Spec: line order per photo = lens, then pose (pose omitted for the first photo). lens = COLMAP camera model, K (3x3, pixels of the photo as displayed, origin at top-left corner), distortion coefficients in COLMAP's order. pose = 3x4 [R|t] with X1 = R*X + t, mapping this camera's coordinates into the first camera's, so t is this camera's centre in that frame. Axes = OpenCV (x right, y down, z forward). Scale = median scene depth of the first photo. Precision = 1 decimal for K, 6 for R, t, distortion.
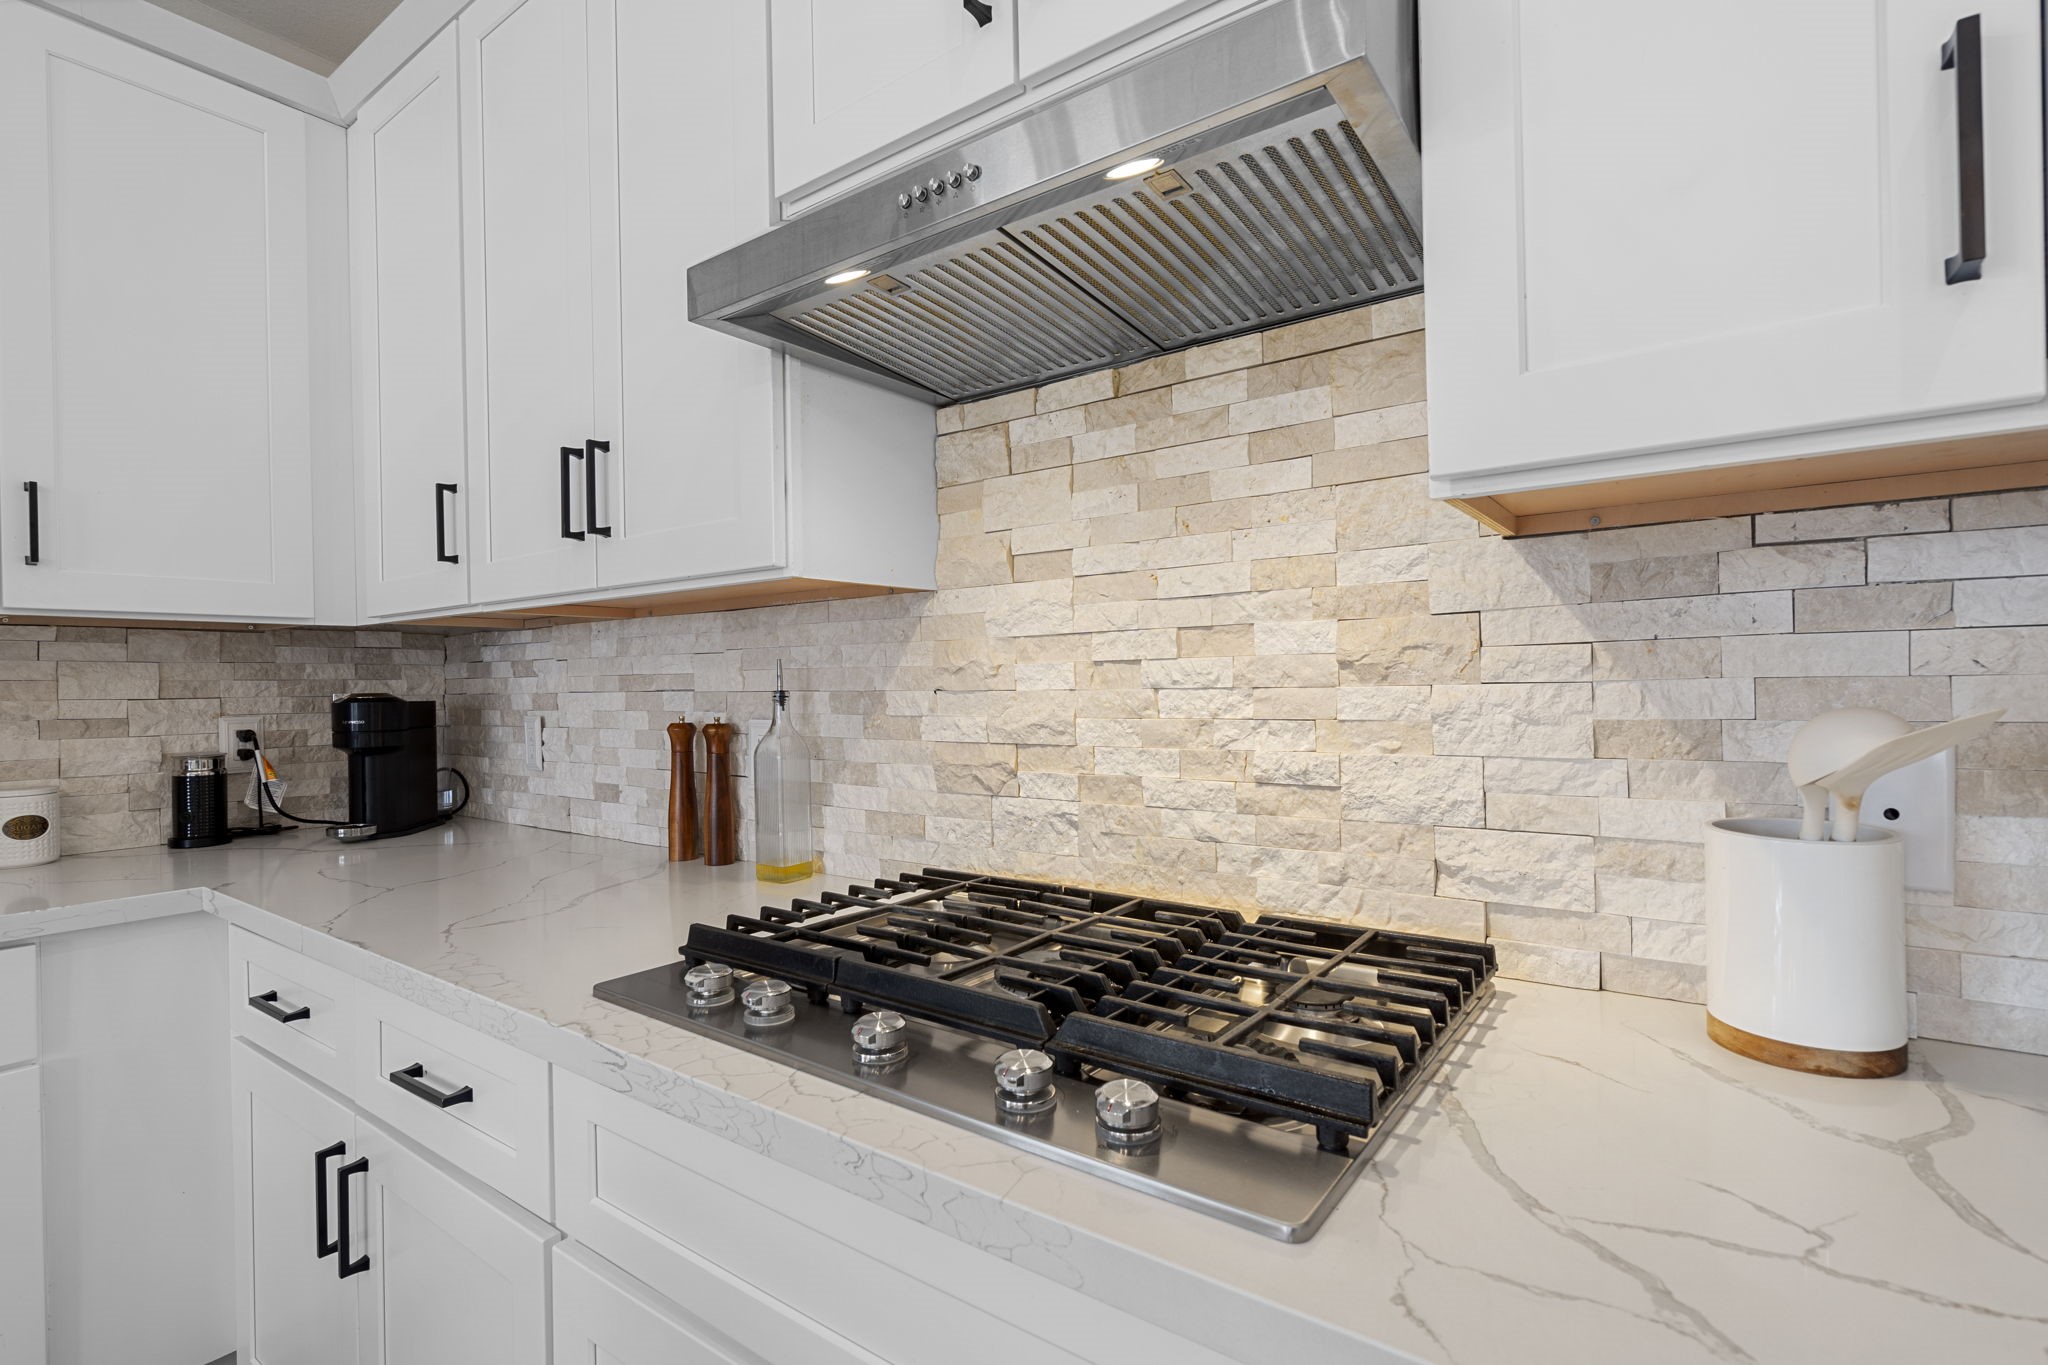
lens RADIAL K [[931.4, 0, 1022.4], [0, 931.4, 691.2], [0, 0, 1]] dist [-0.004288, 0.000810]
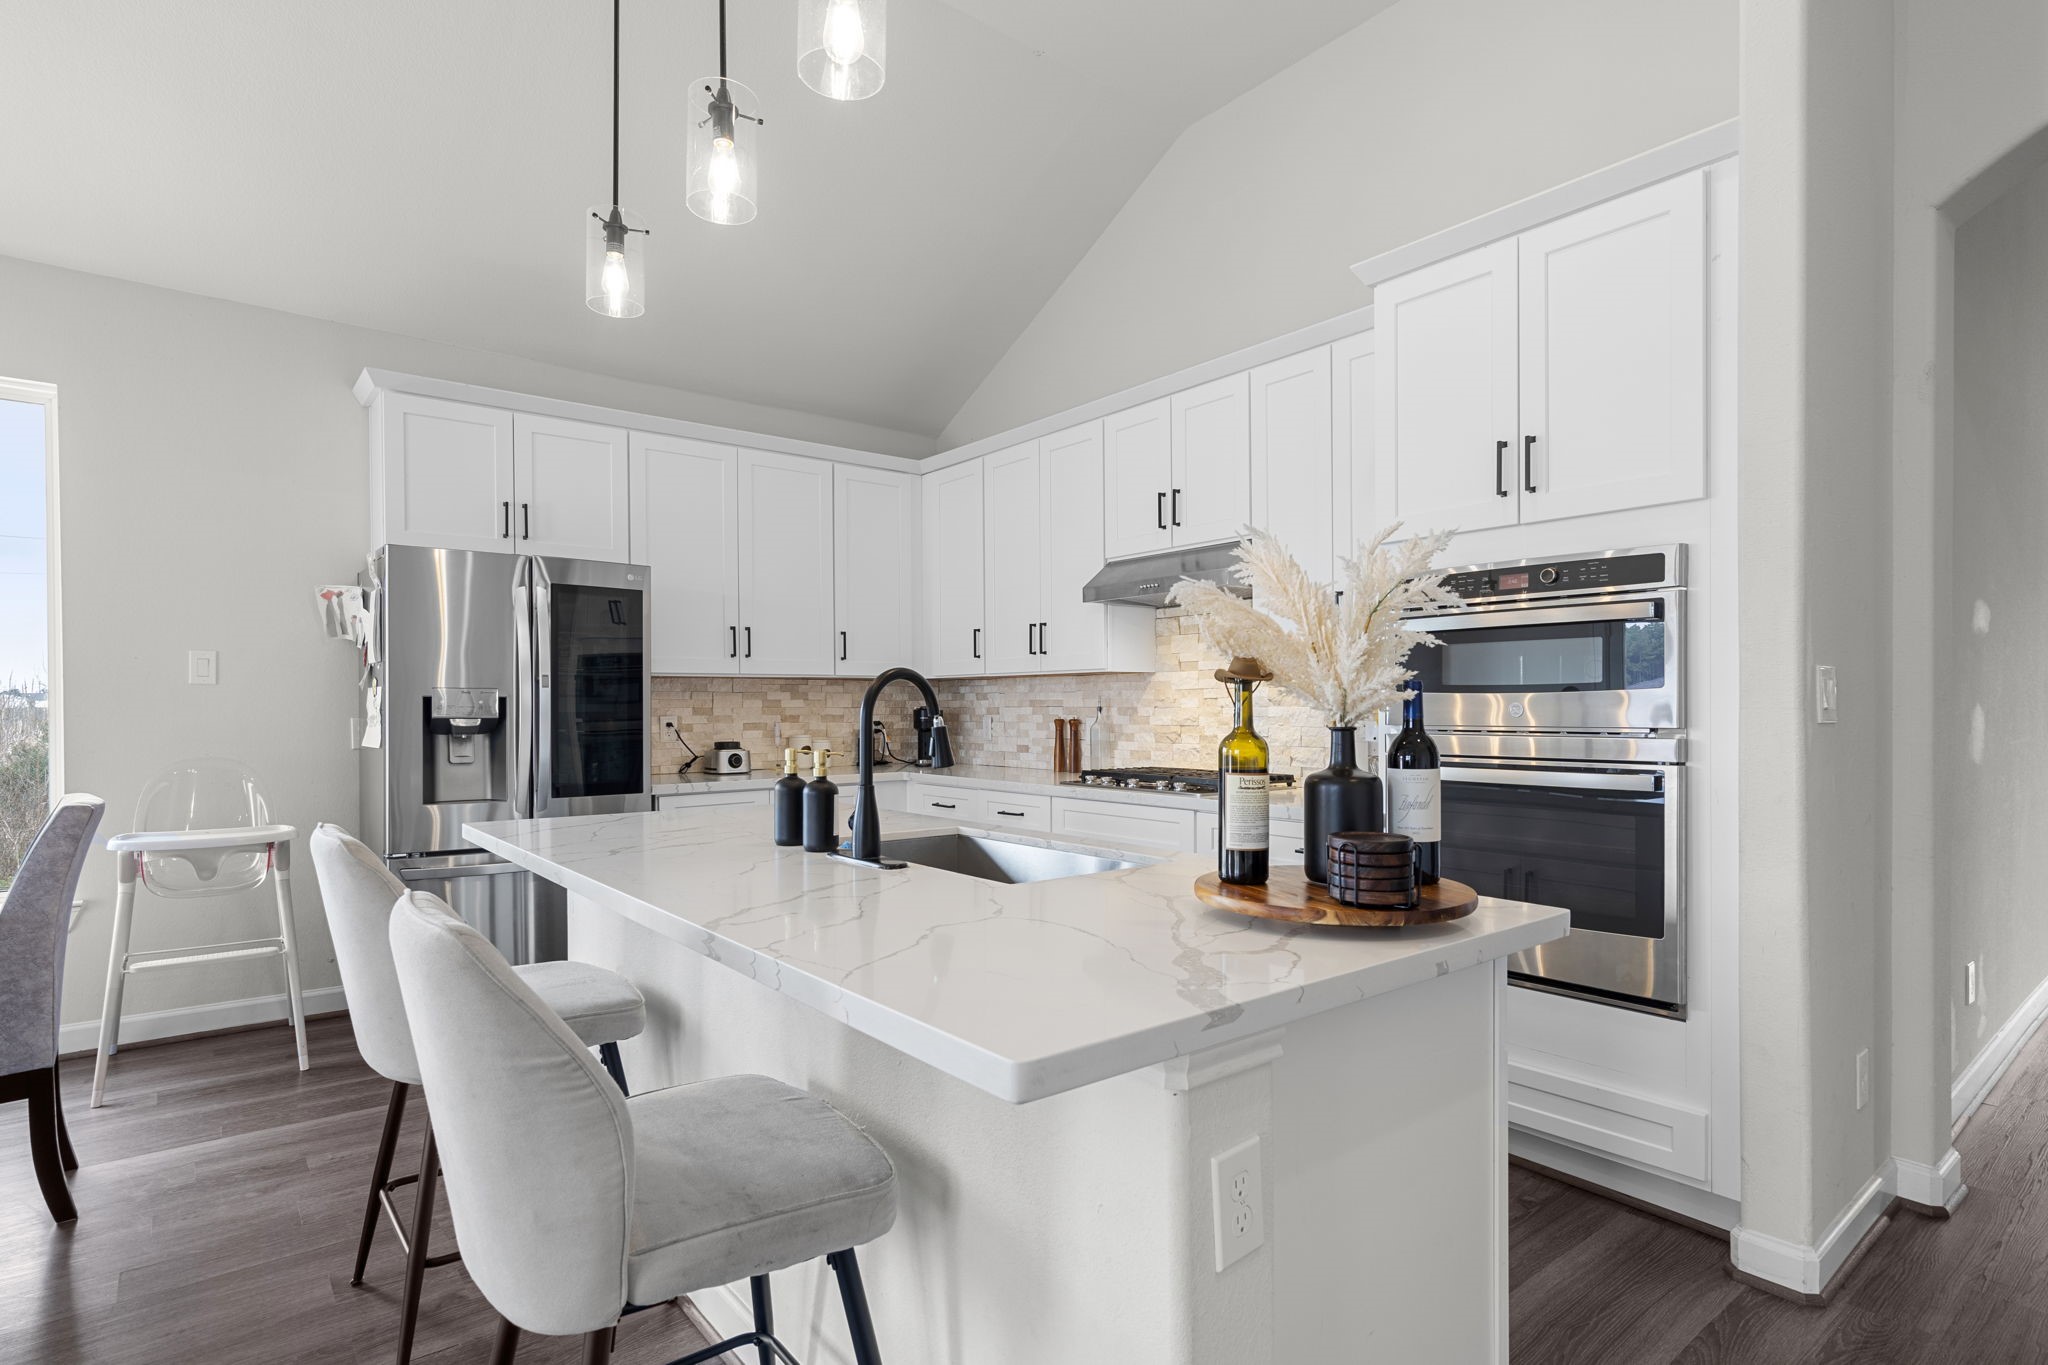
lens RADIAL K [[1032.9, 0, 1021.6], [0, 1032.9, 718.3], [0, 0, 1]] dist [-0.002731, 0.001875]
pose [[0.963765, 0.014078, -0.266381, 0.342383], [-0.012828, 0.999897, 0.006432, 0.017291], [0.266444, -0.002782, 0.963846, -2.070007]]
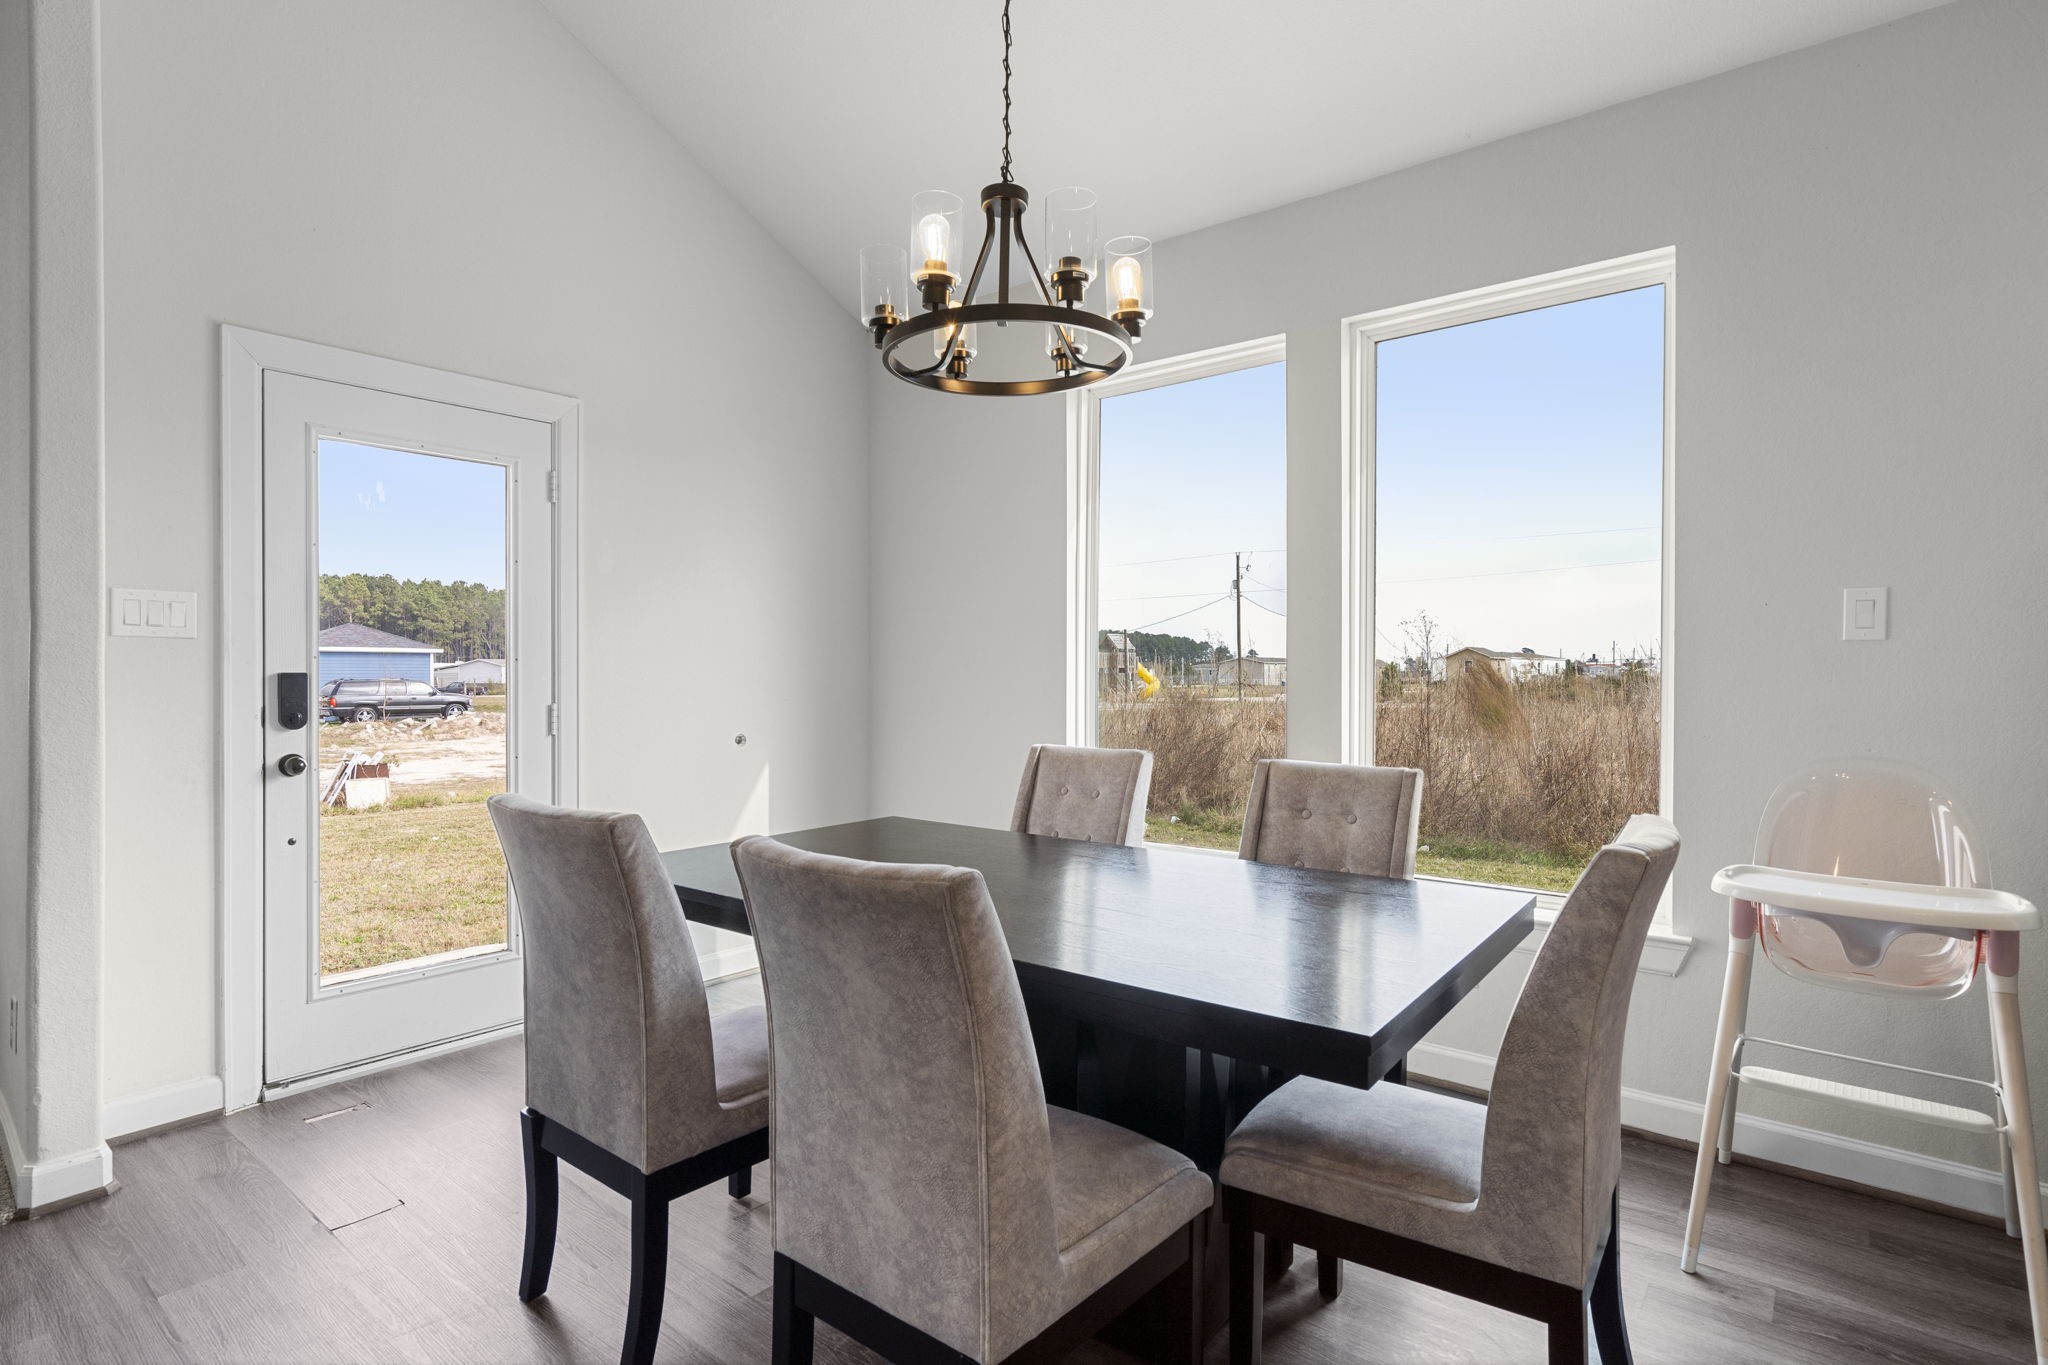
lens RADIAL K [[1032.9, 0, 1019.6], [0, 1032.9, 676.7], [0, 0, 1]] dist [-0.002731, 0.001875]
pose [[-0.064001, 0.018444, -0.997779, -0.578413], [-0.009631, 0.999771, 0.019099, 0.016062], [0.997903, 0.010832, -0.063809, -1.375384]]
